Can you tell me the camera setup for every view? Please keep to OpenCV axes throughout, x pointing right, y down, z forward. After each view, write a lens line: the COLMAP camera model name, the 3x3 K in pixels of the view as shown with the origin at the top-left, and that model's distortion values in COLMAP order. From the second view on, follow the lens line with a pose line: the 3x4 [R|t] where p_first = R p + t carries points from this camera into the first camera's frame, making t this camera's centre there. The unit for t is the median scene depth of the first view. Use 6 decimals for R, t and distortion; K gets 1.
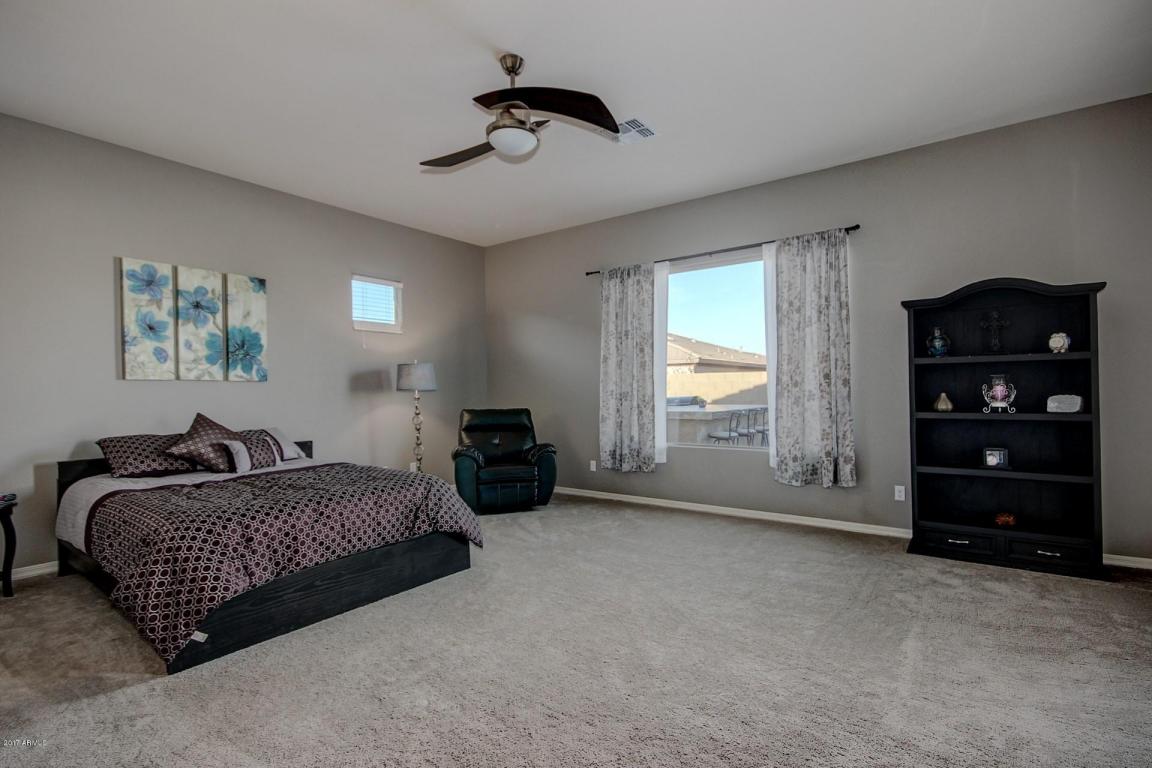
lens RADIAL K [[534.9, 0, 580.7], [0, 534.9, 390.1], [0, 0, 1]] dist [-0.002111, -0.000462]
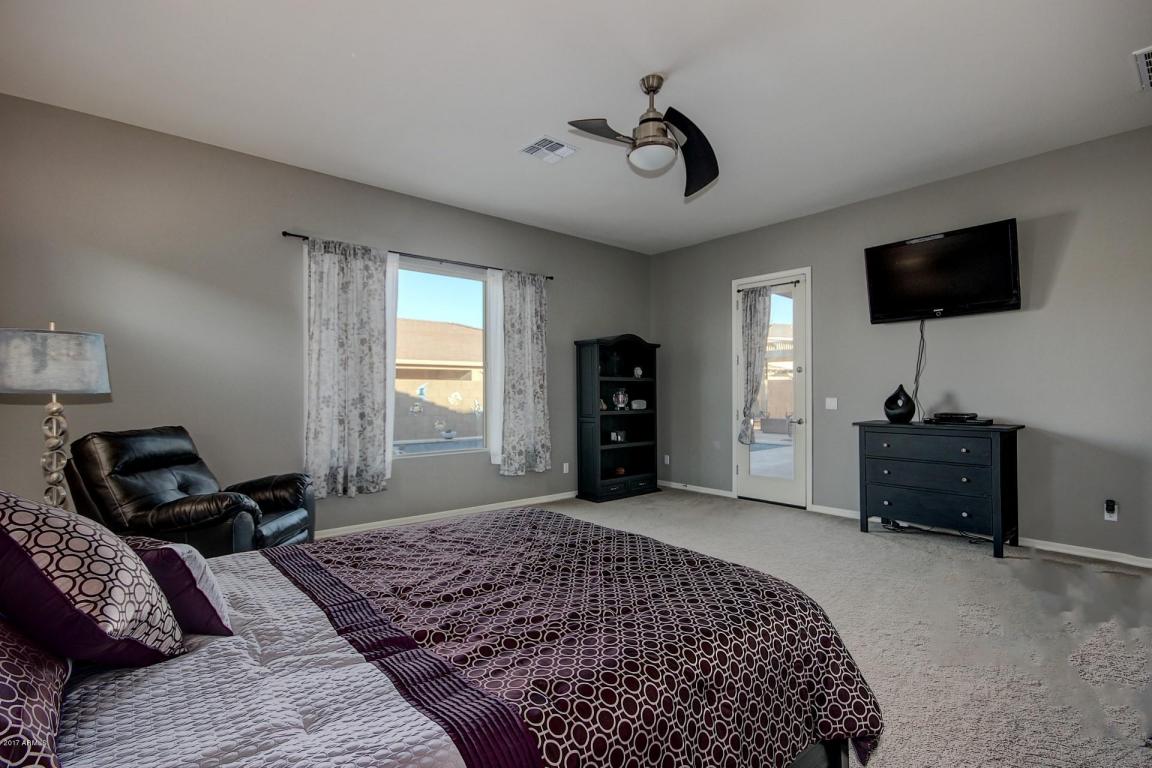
lens RADIAL K [[534.9, 0, 580.7], [0, 534.9, 390.1], [0, 0, 1]] dist [-0.002111, -0.000462]
pose [[0.242905, 0.014274, 0.969945, -0.735558], [-0.004187, 0.999898, -0.013666, 0.000475], [-0.970041, -0.000742, 0.242940, 0.554534]]
